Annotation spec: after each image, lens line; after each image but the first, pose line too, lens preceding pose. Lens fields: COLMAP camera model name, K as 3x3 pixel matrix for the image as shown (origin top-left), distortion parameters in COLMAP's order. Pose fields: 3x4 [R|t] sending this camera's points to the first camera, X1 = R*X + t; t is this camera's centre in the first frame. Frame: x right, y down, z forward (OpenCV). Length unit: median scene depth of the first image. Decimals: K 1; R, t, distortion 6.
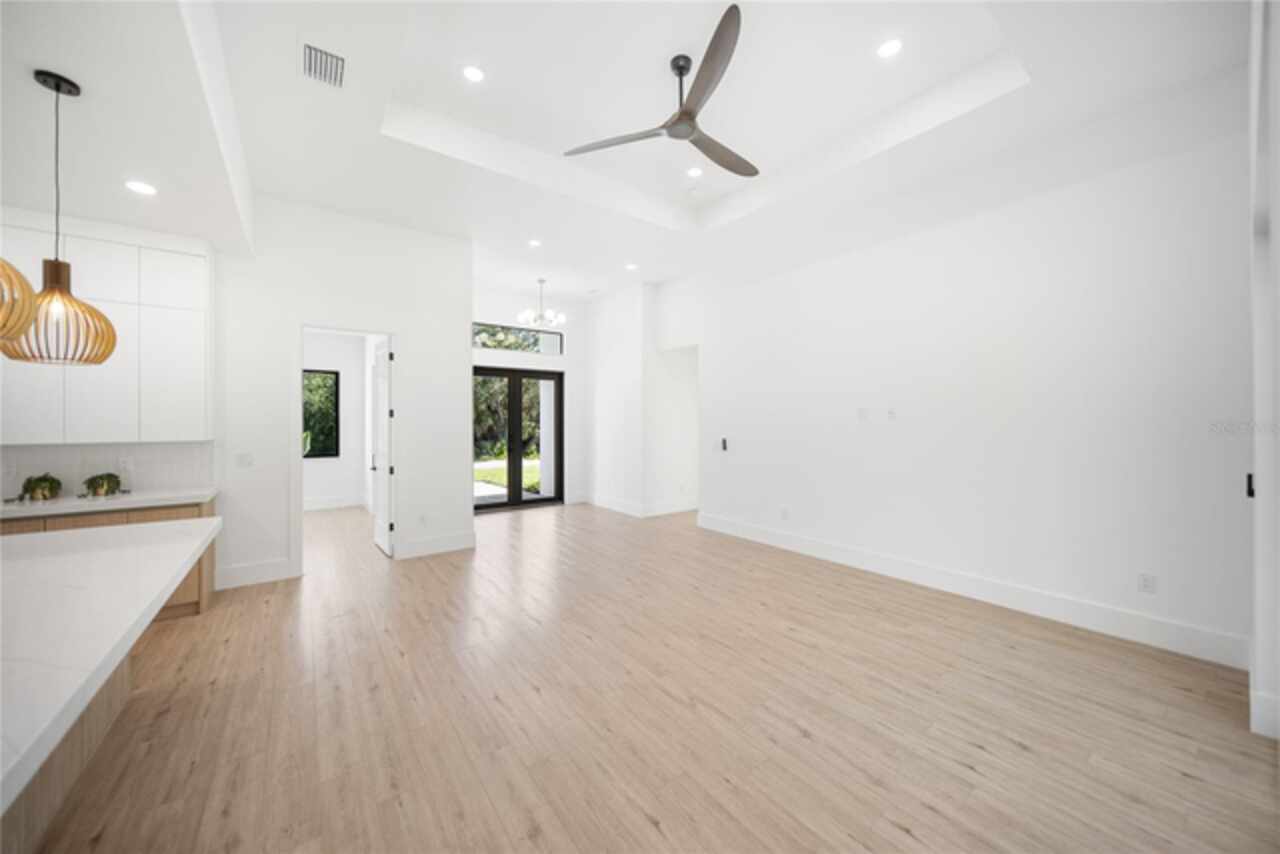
lens RADIAL K [[455.5, 0, 644.5], [0, 455.5, 416.3], [0, 0, 1]] dist [0.002956, -0.000009]
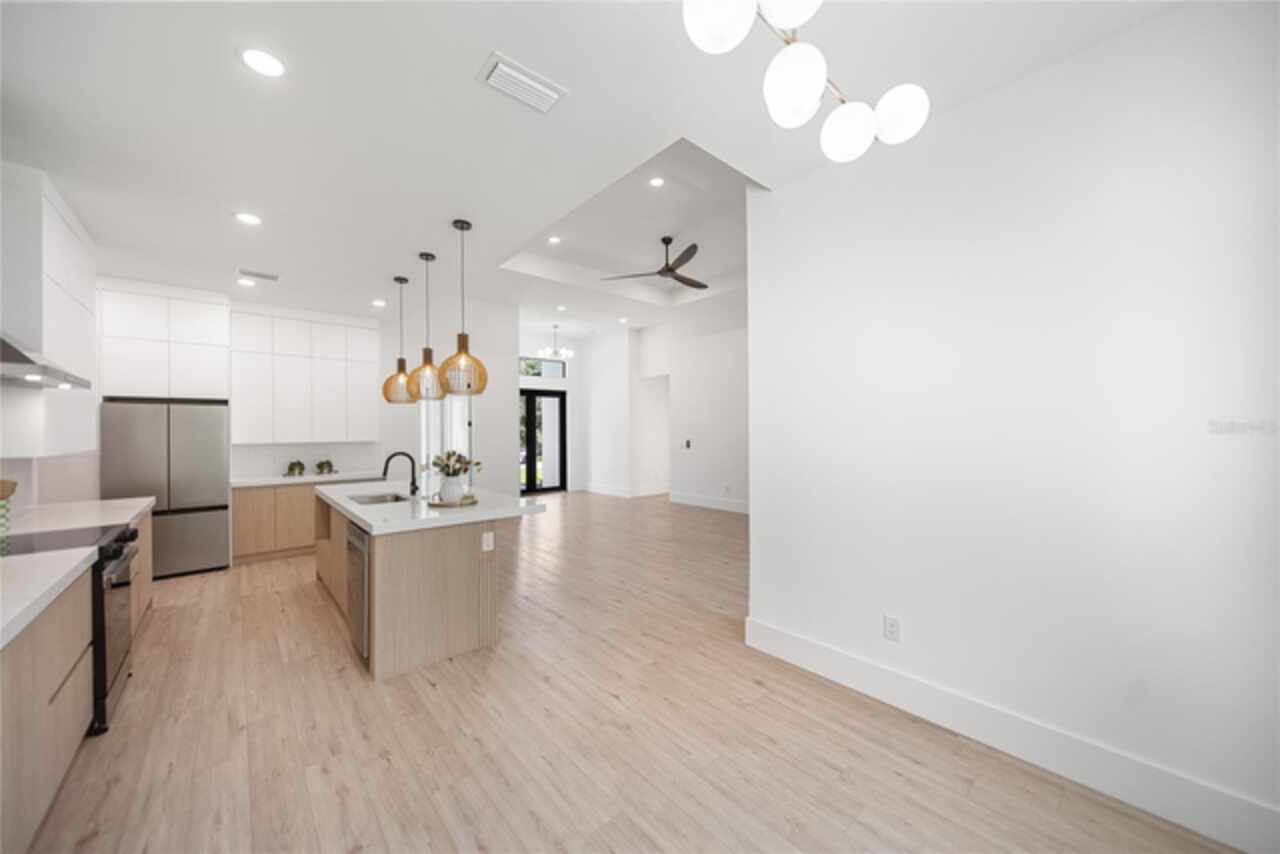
lens RADIAL K [[457.9, 0, 640.0], [0, 457.9, 427.0], [0, 0, 1]] dist [0.000227, -0.000037]
pose [[0.997069, -0.004314, 0.076391, -0.078560], [0.003813, 0.999970, 0.006703, -0.002795], [-0.076418, -0.006392, 0.997055, -0.392555]]
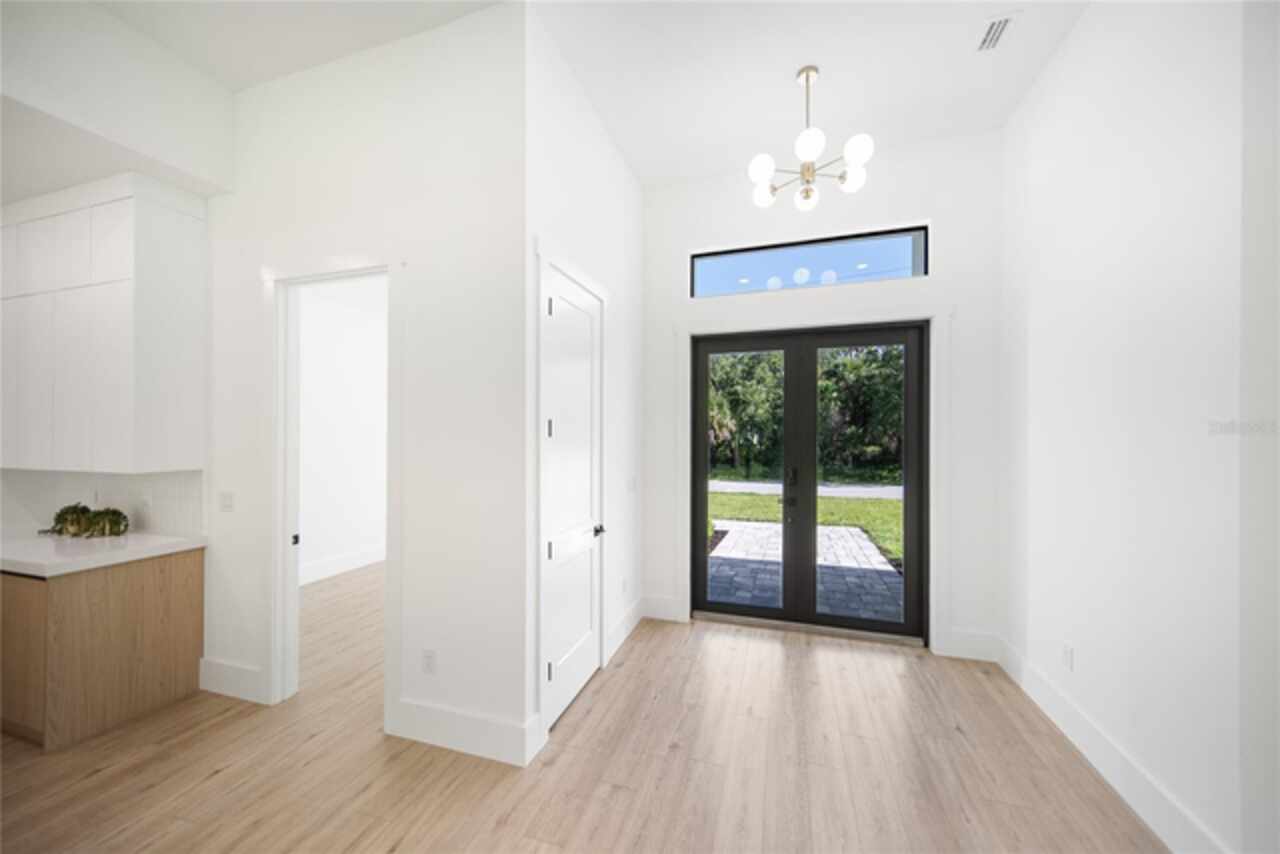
lens RADIAL K [[455.5, 0, 644.5], [0, 455.5, 416.3], [0, 0, 1]] dist [0.002956, -0.000009]
pose [[0.581136, -0.030760, -0.813225, 0.009072], [0.010956, 0.999491, -0.029977, -0.000085], [0.813732, 0.008511, 0.581177, 0.669775]]
